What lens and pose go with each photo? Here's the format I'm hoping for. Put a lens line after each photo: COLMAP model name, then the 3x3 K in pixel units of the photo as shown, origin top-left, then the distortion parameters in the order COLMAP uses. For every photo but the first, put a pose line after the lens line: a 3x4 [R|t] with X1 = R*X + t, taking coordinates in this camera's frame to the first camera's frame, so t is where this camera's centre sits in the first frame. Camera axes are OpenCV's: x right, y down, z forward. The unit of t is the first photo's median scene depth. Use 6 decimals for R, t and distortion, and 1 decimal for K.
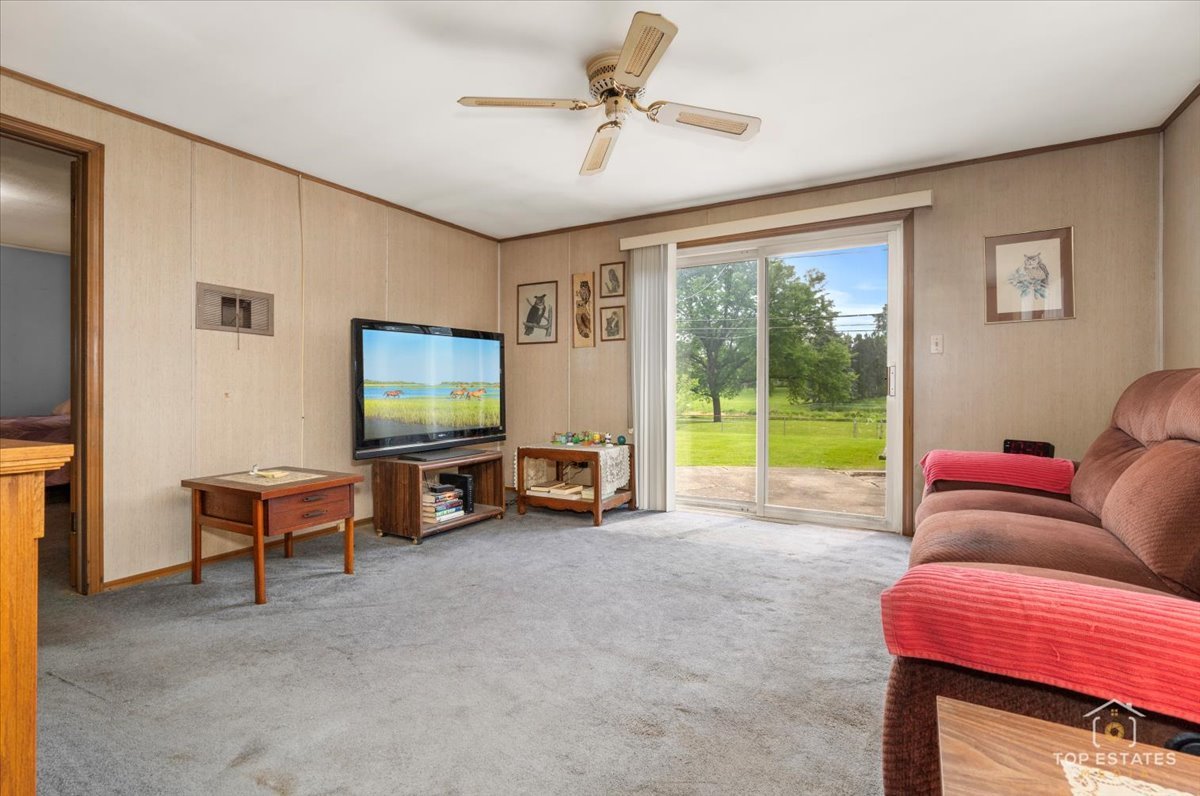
lens RADIAL K [[548.3, 0, 609.5], [0, 548.3, 389.0], [0, 0, 1]] dist [0.000612, 0.000405]
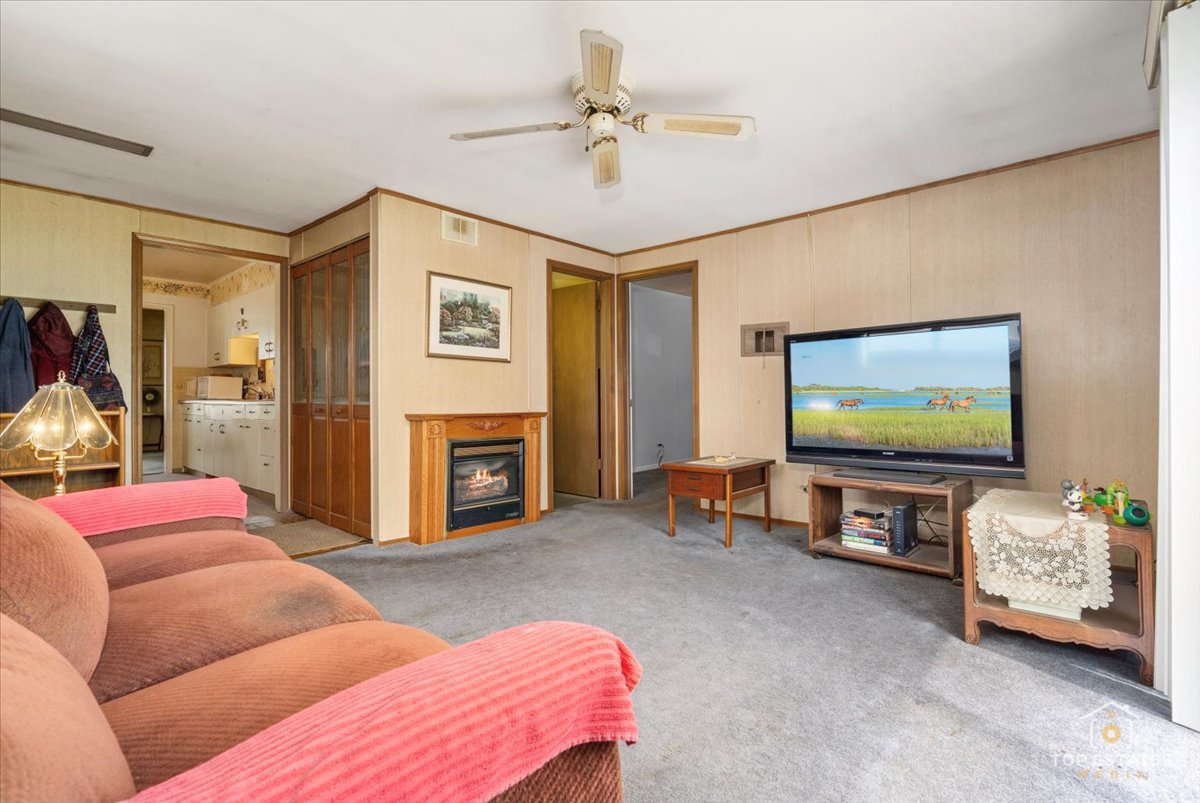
lens RADIAL K [[563.8, 0, 600.0], [0, 563.8, 401.5], [0, 0, 1]] dist [0.001870, 0.000000]
pose [[-0.223531, 0.005436, -0.974682, 0.585925], [0.012228, 0.999921, 0.002772, -0.001771], [0.974620, -0.011299, -0.223580, 0.710725]]
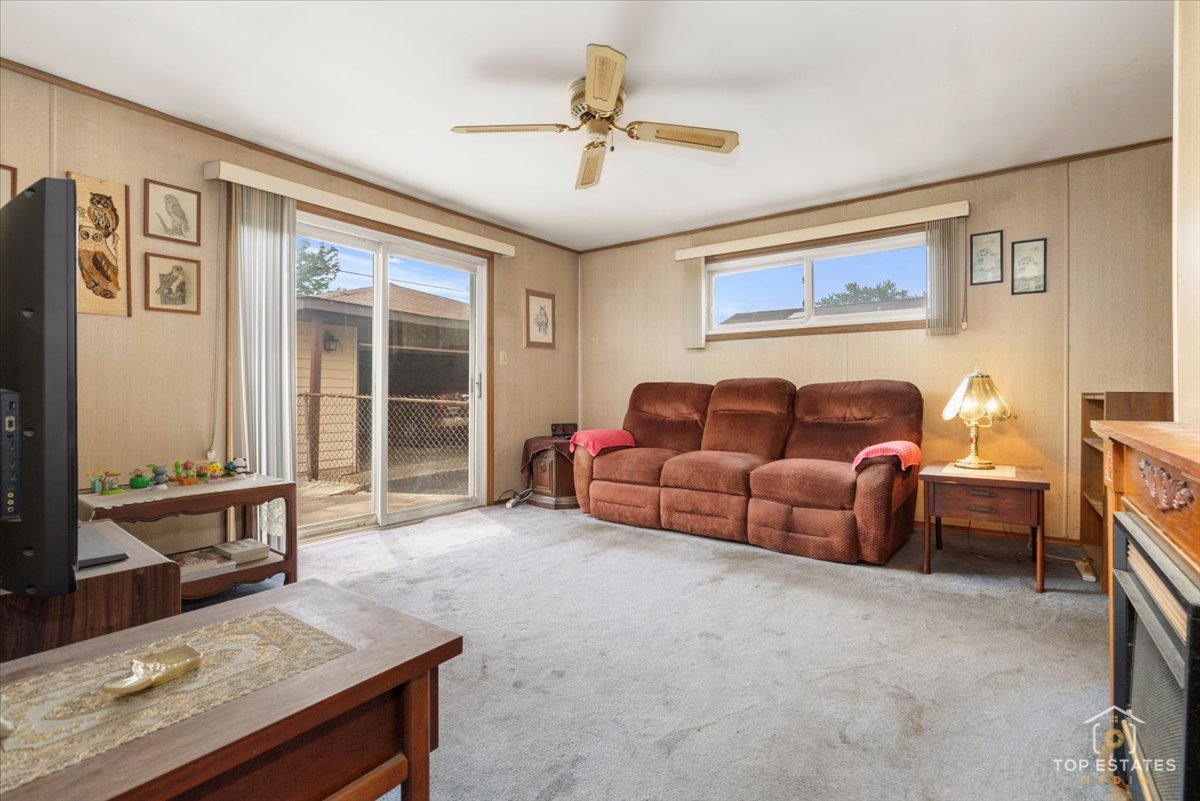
lens RADIAL K [[548.3, 0, 609.5], [0, 548.3, 391.5], [0, 0, 1]] dist [0.000612, 0.000405]
pose [[0.119122, 0.001590, 0.992878, -0.620314], [-0.000647, 0.999999, -0.001524, 0.001774], [-0.992879, -0.000461, 0.119122, 0.499161]]
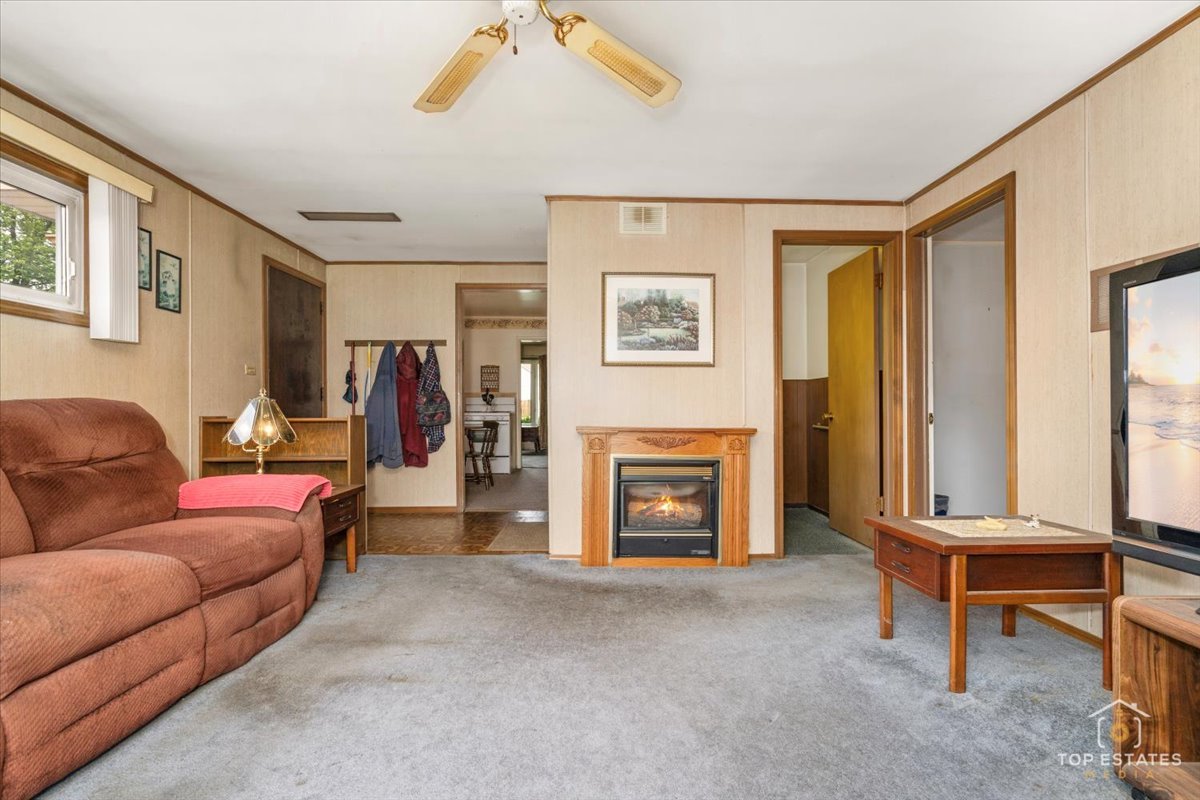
lens RADIAL K [[541.5, 0, 602.0], [0, 541.5, 416.5], [0, 0, 1]] dist [-0.002352, 0.000236]
pose [[-0.854133, 0.001112, -0.520054, 0.155001], [0.001297, 0.999999, 0.000007, 0.002680], [0.520053, -0.000668, -0.854133, 0.943725]]
